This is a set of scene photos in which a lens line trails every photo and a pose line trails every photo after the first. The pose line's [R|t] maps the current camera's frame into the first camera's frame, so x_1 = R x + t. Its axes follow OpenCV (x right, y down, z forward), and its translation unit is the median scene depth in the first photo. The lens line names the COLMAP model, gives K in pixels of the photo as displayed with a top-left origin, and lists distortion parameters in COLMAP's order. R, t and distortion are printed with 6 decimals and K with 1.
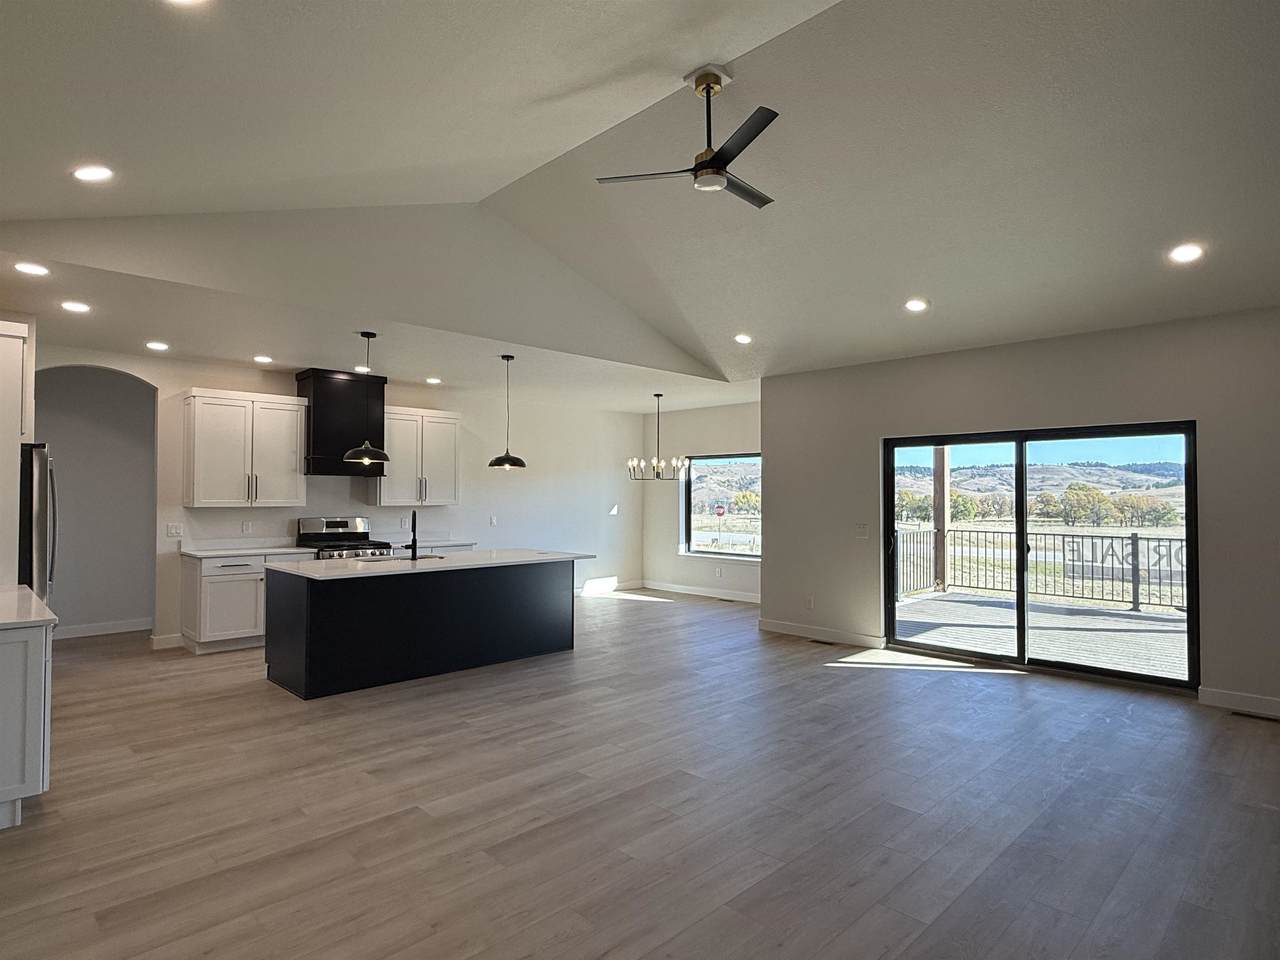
lens RADIAL K [[706.5, 0, 640.0], [0, 706.5, 480.0], [0, 0, 1]] dist [0.001671, -0.000033]
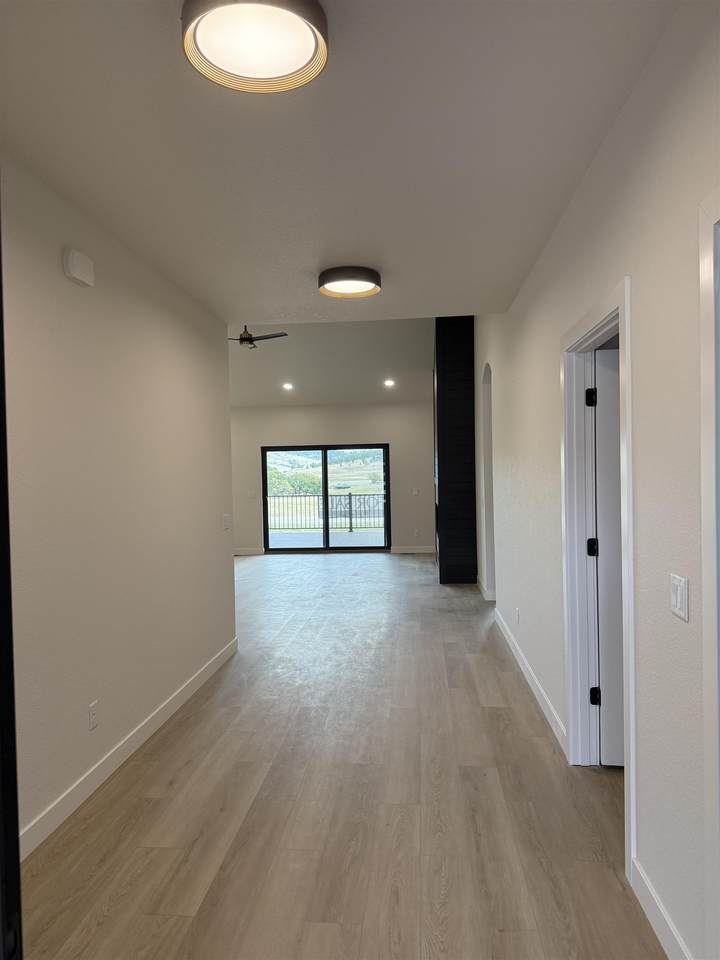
lens RADIAL K [[667.7, 0, 360.0], [0, 667.7, 480.0], [0, 0, 1]] dist [0.083507, -0.139666]
pose [[0.762880, -0.024249, 0.646085, -0.505366], [0.007393, 0.999558, 0.028786, -0.014580], [-0.646498, -0.017184, 0.762722, -0.462652]]
